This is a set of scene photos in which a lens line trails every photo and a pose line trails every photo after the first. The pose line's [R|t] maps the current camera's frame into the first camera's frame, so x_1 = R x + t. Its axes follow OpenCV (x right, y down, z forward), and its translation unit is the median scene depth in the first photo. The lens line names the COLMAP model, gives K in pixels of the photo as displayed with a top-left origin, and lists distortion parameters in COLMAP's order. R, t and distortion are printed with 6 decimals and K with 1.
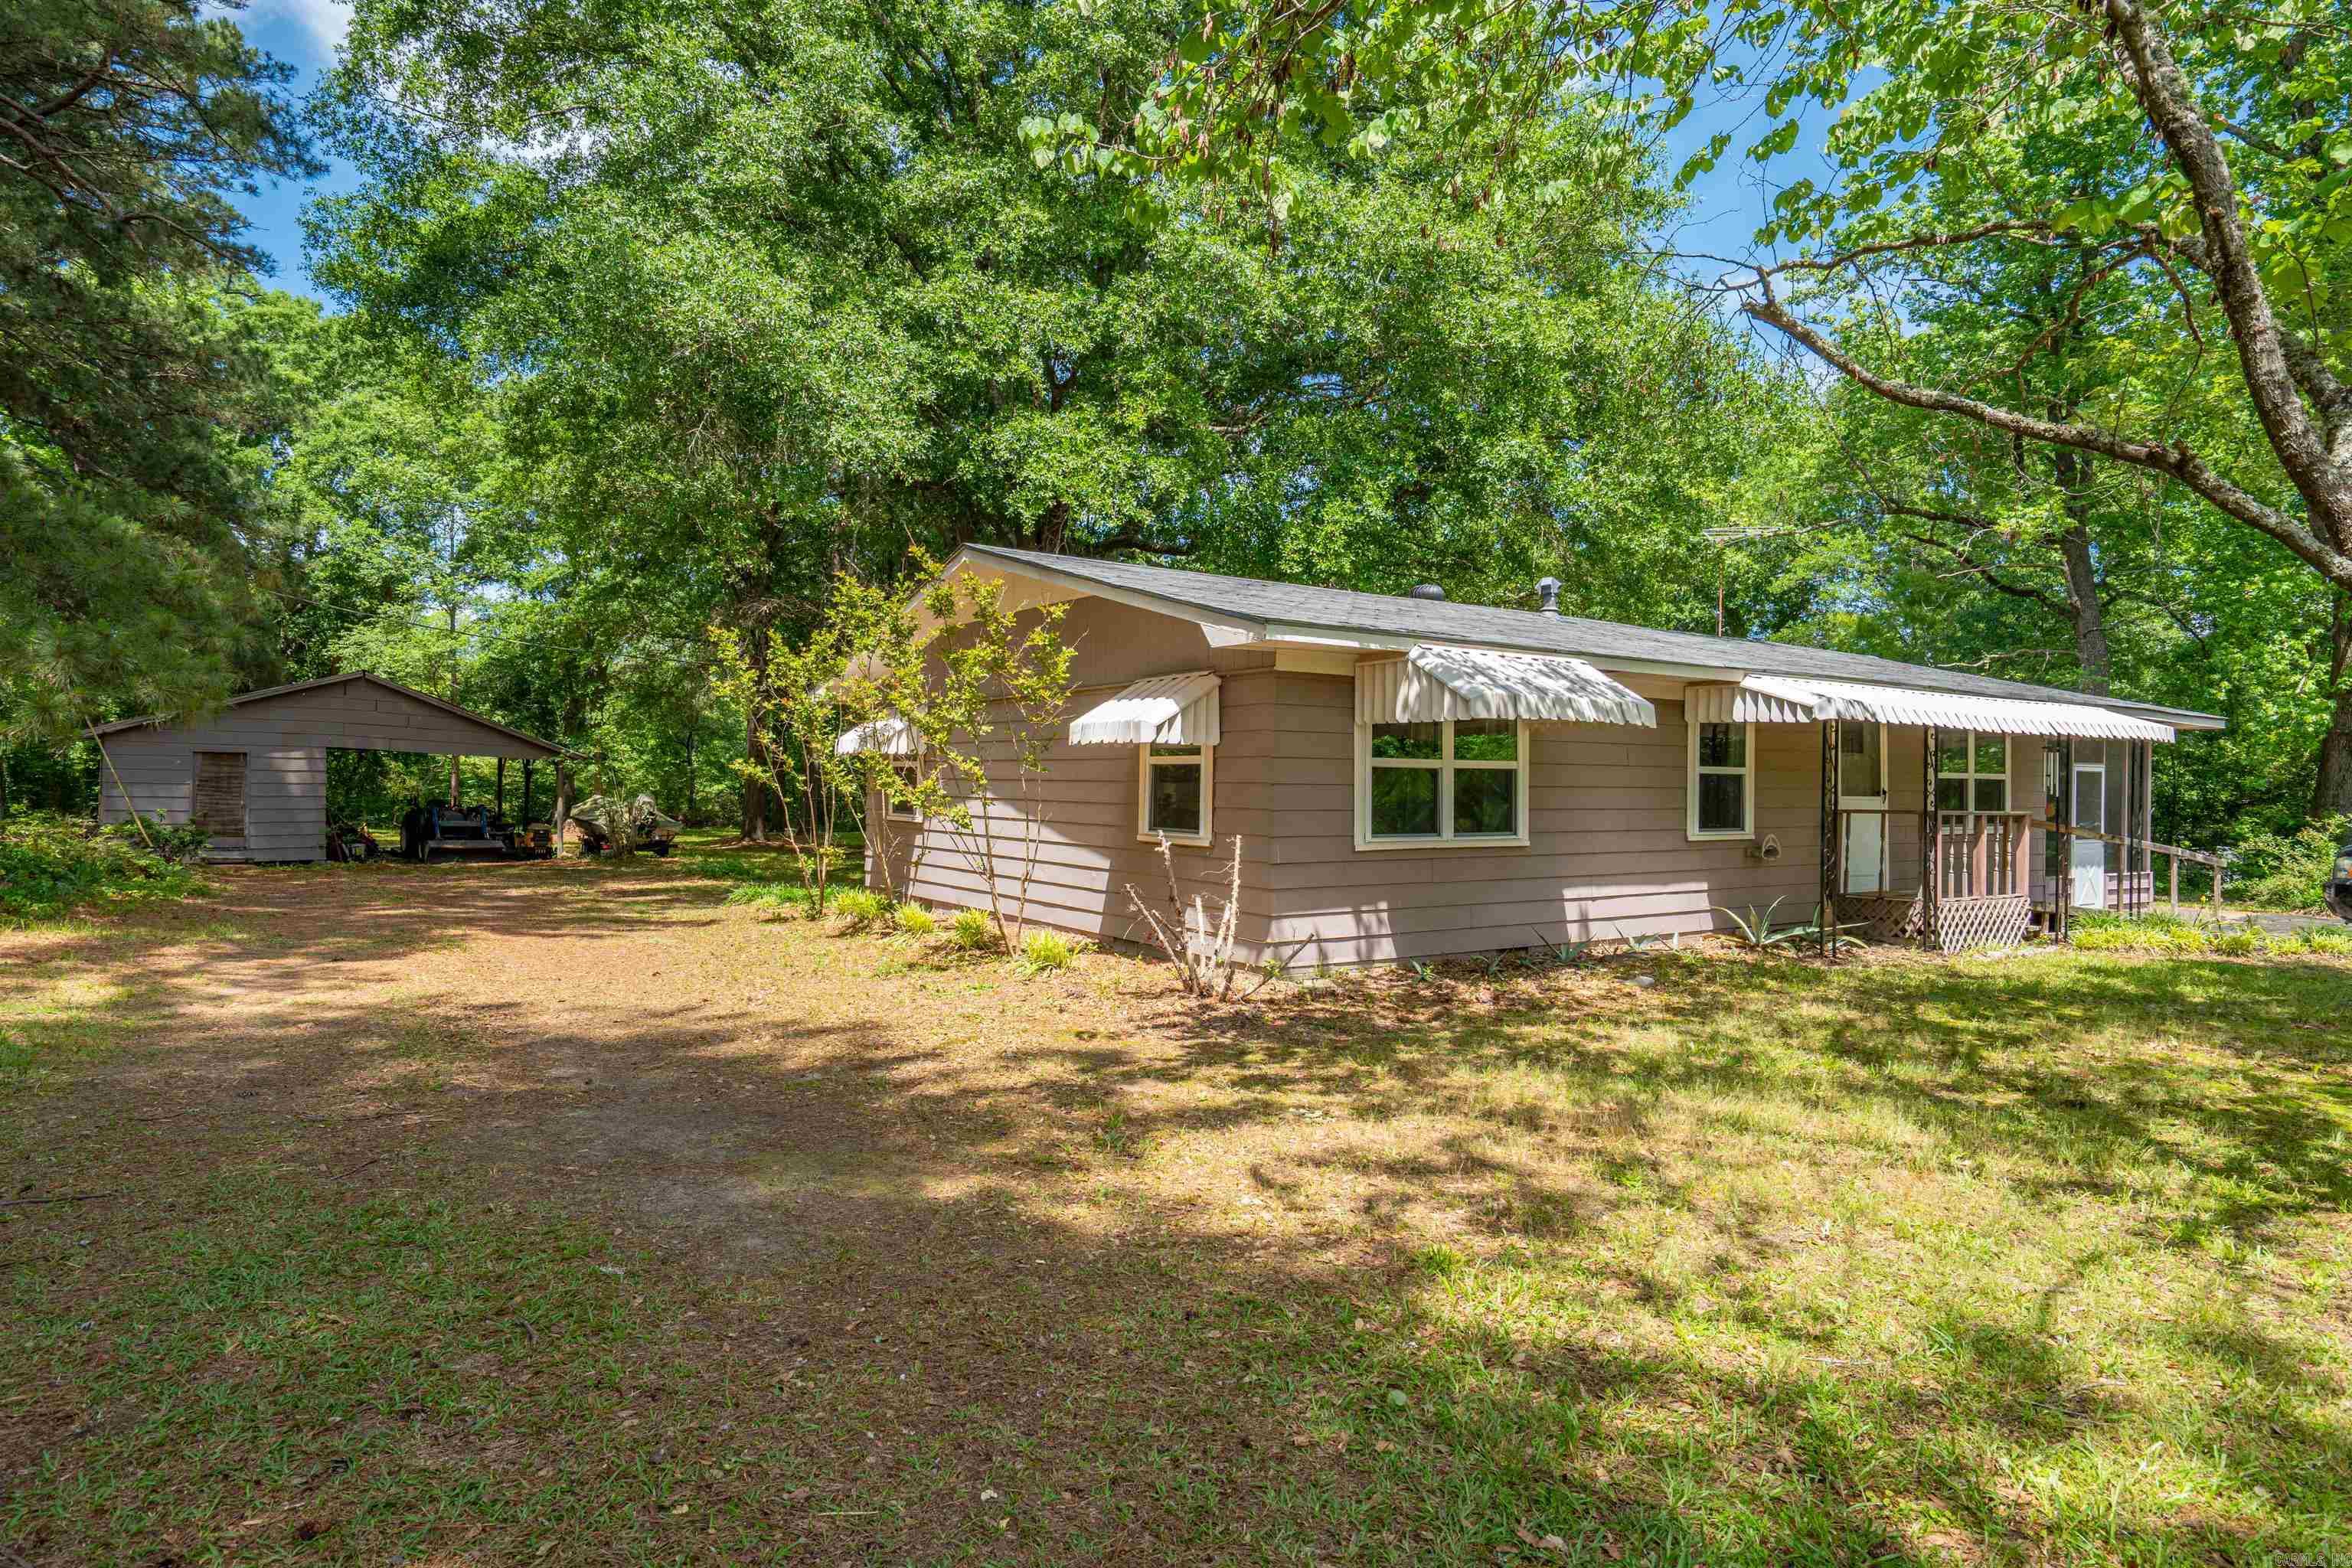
lens RADIAL K [[1319.6, 0, 1177.3], [0, 1319.6, 800.5], [0, 0, 1]] dist [-0.007413, 0.003425]
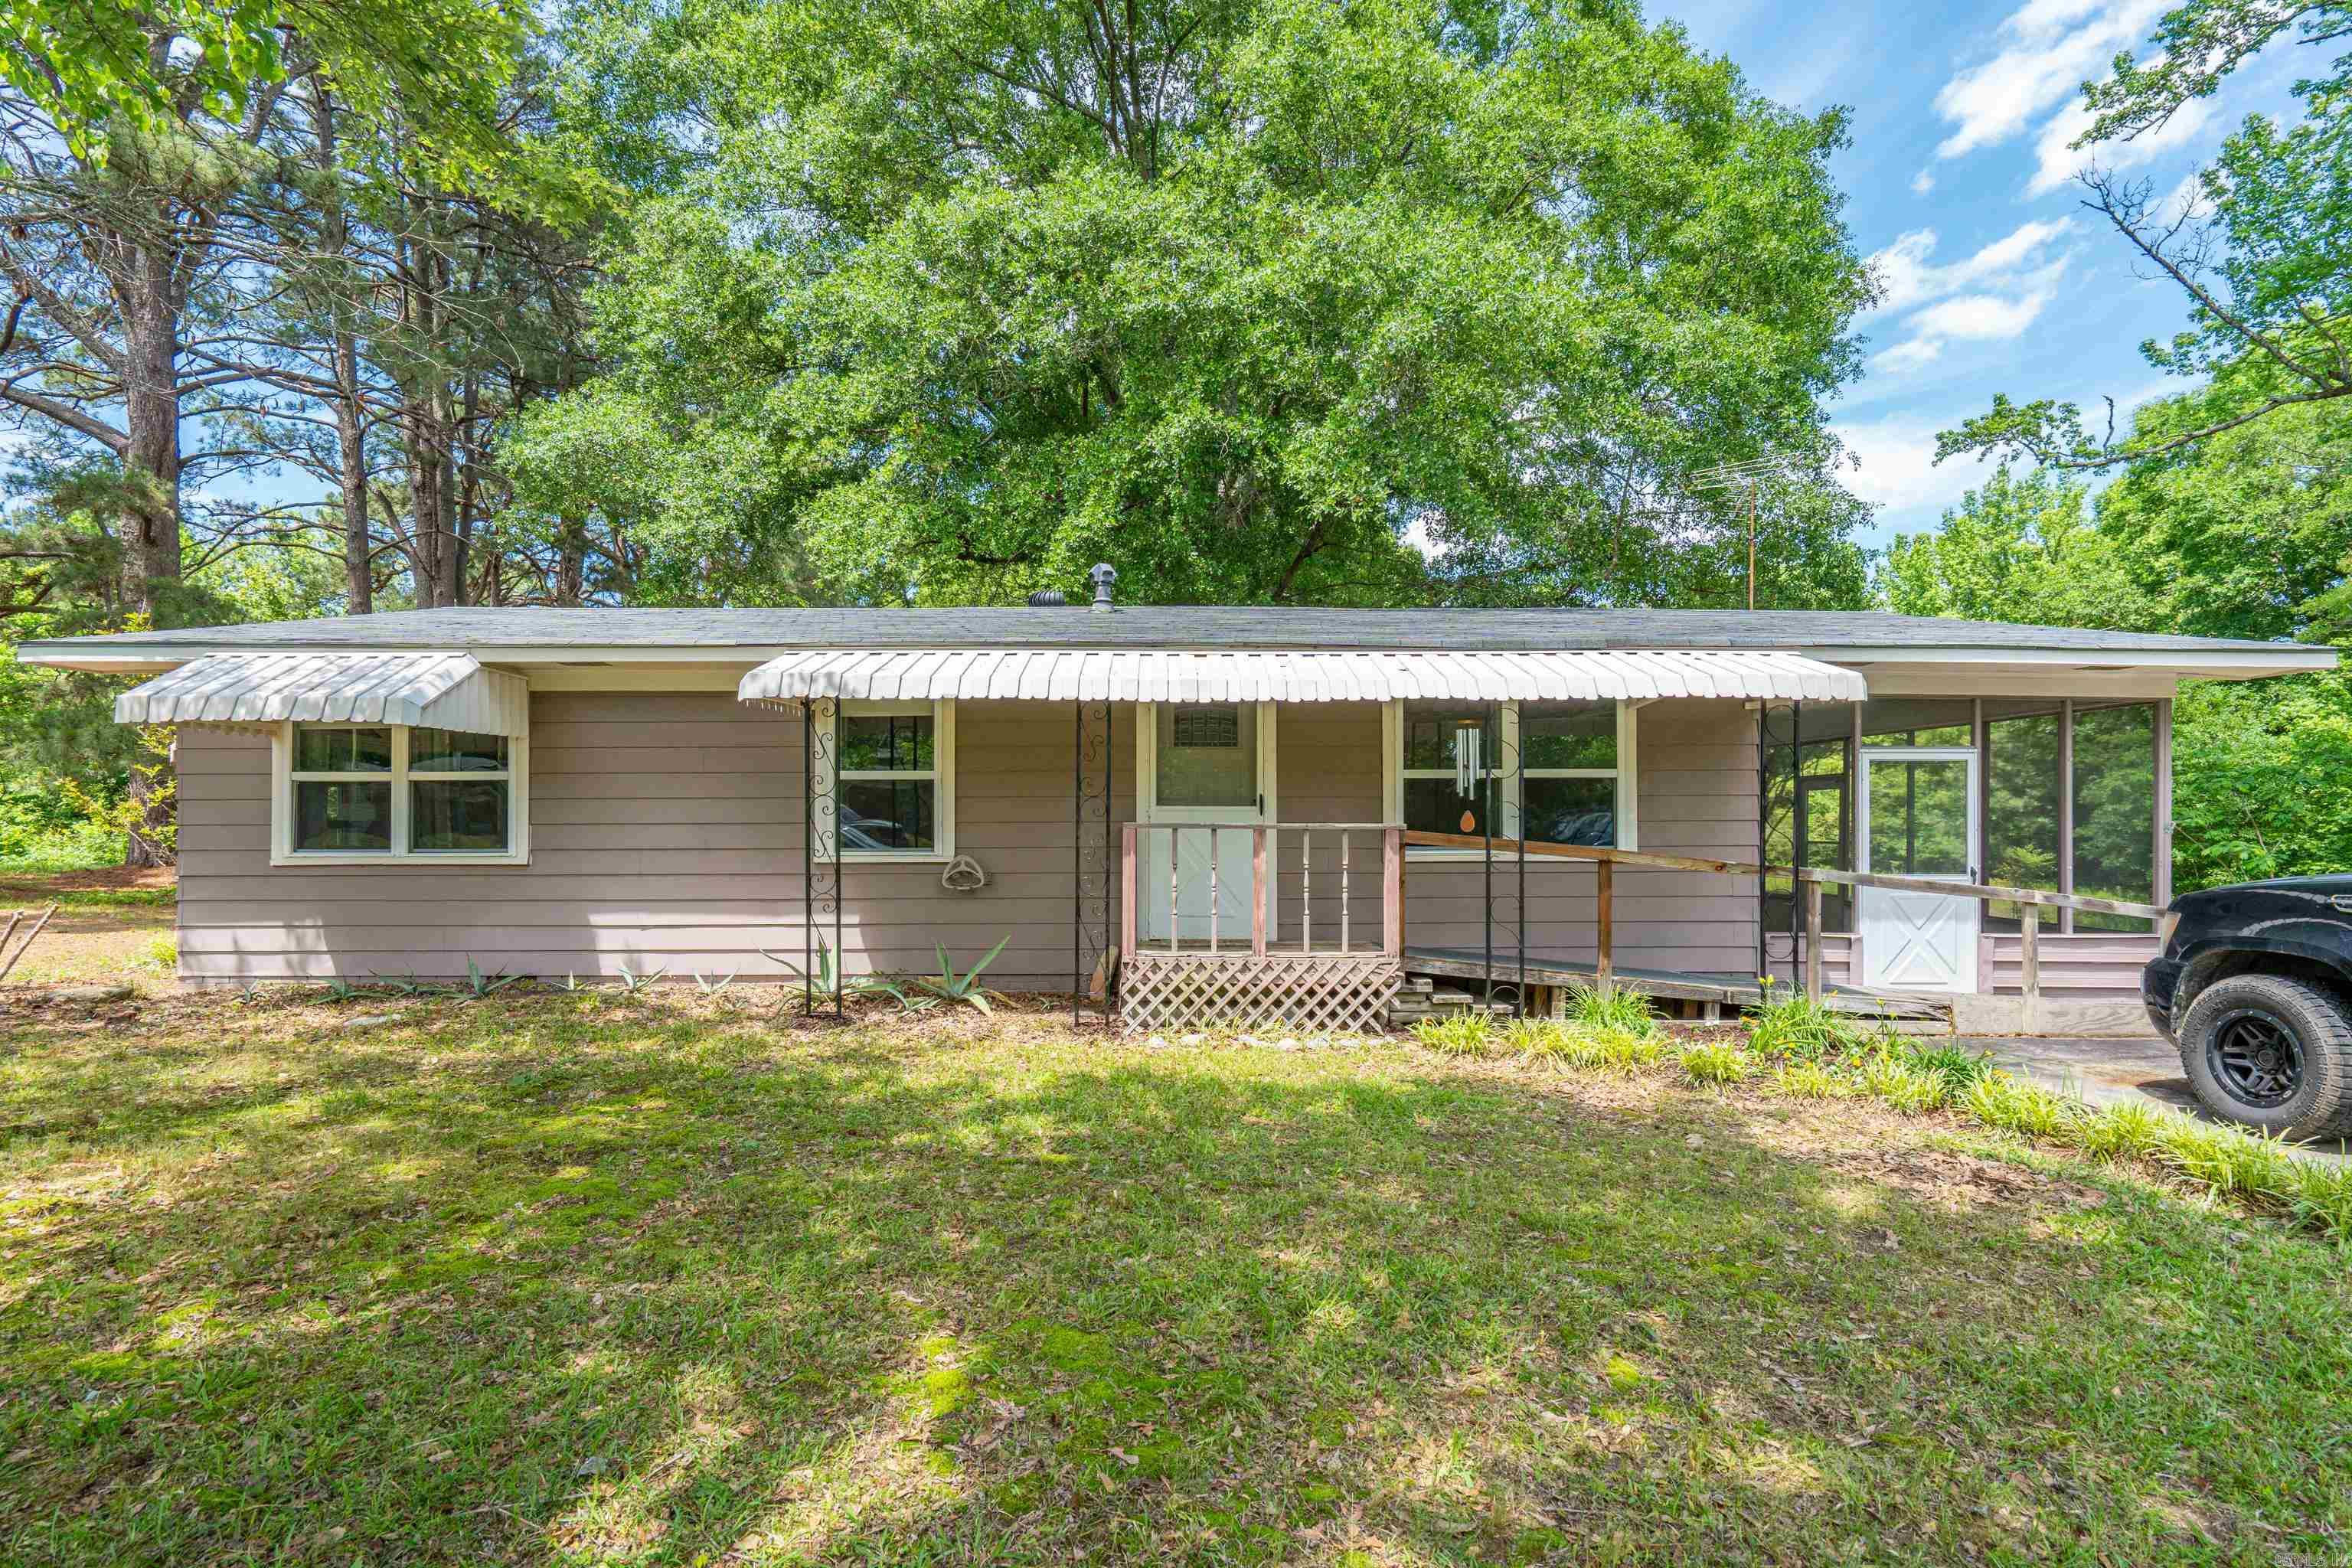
lens RADIAL K [[1044.2, 0, 1152.9], [0, 1044.2, 827.5], [0, 0, 1]] dist [-0.018132, -0.000192]
pose [[0.848345, 0.000155, -0.529444, 0.786566], [0.002042, 0.999992, 0.003565, 0.005679], [0.529440, -0.004105, 0.848337, 0.486461]]
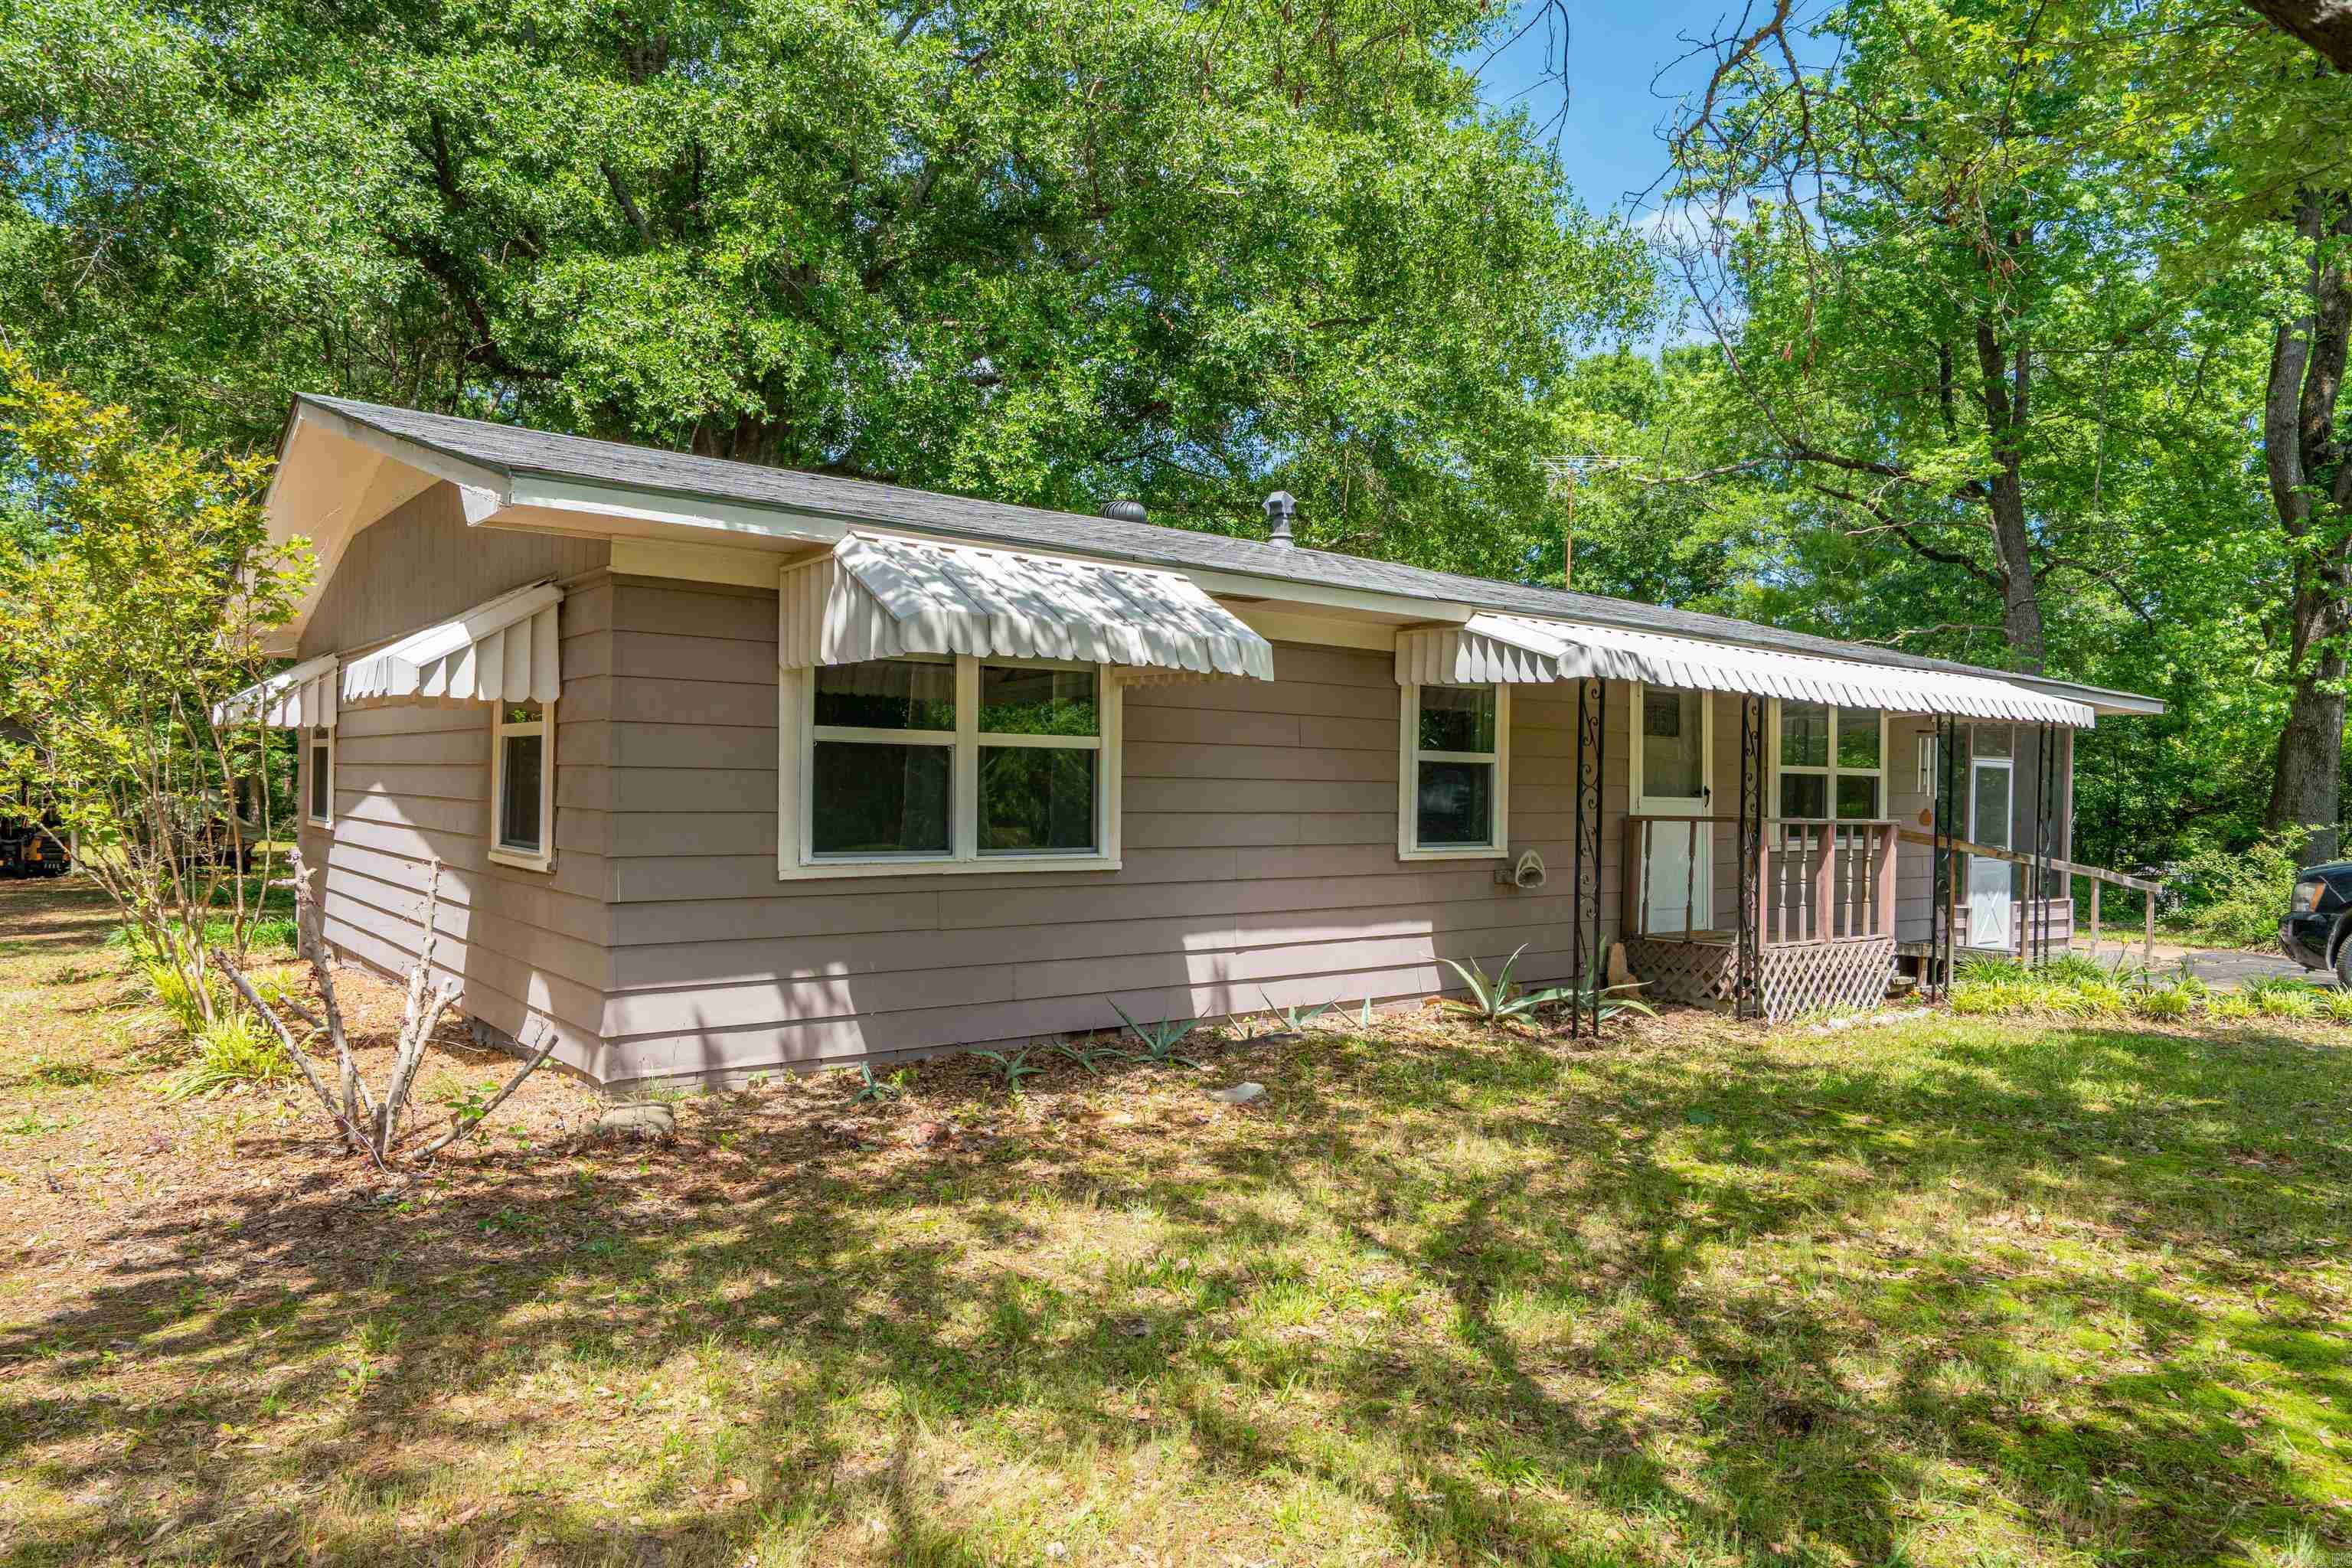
lens RADIAL K [[1508.2, 0, 1195.2], [0, 1508.2, 821.9], [0, 0, 1]] dist [0.004549, -0.004964]
pose [[0.995609, 0.003471, 0.093547, 0.182947], [-0.004525, 0.999929, 0.011060, 0.002289], [-0.093502, -0.011435, 0.995553, 0.209277]]
